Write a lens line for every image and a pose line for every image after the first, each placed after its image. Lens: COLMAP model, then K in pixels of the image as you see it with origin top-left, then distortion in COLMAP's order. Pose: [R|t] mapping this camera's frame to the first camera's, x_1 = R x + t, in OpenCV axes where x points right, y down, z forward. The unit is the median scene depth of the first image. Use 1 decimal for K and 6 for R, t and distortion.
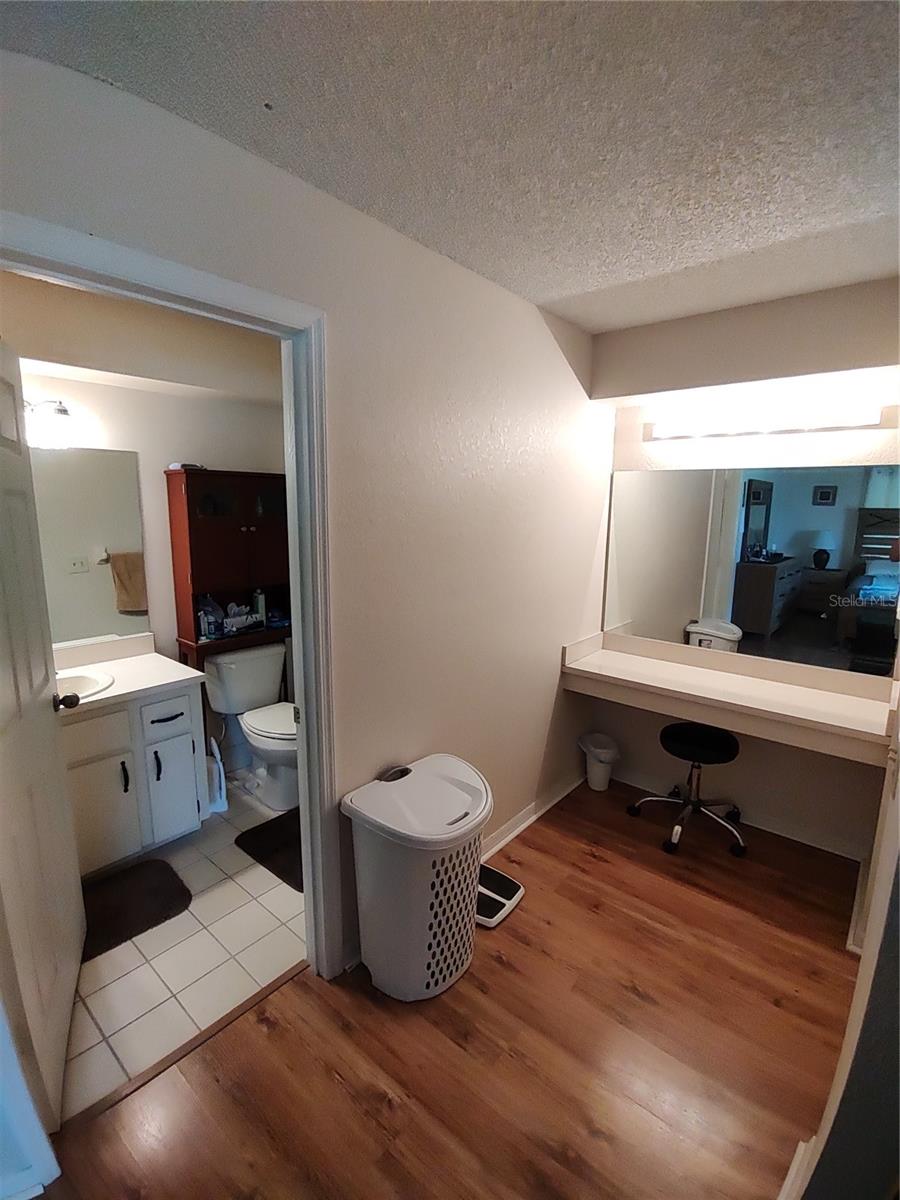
lens RADIAL K [[541.5, 0, 450.0], [0, 541.5, 600.0], [0, 0, 1]] dist [-0.016960, 0.001046]
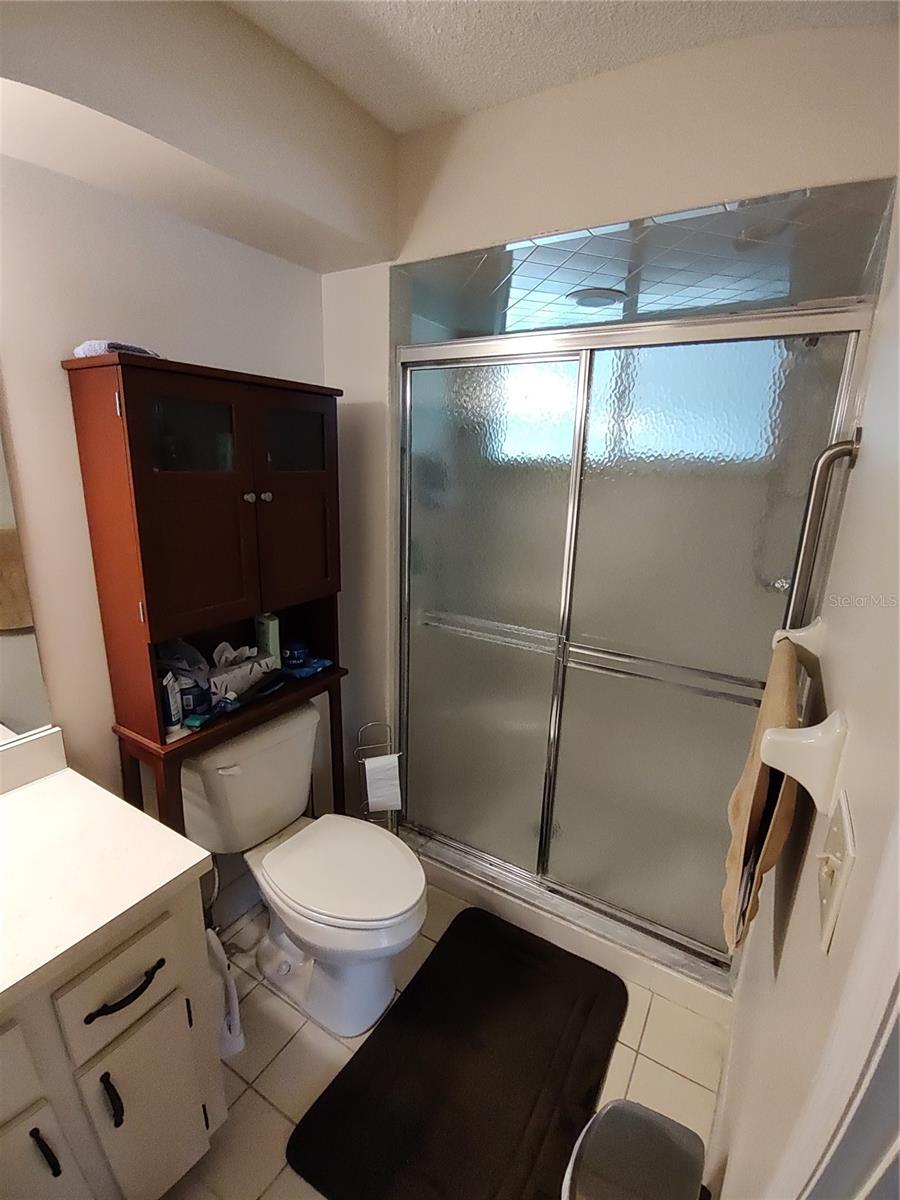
lens RADIAL K [[541.5, 0, 450.0], [0, 541.5, 600.0], [0, 0, 1]] dist [-0.016960, 0.001046]
pose [[0.987227, -0.024461, 0.157430, -0.274703], [0.010913, 0.996205, 0.086352, -0.077121], [-0.158945, -0.083531, 0.983748, 0.475568]]
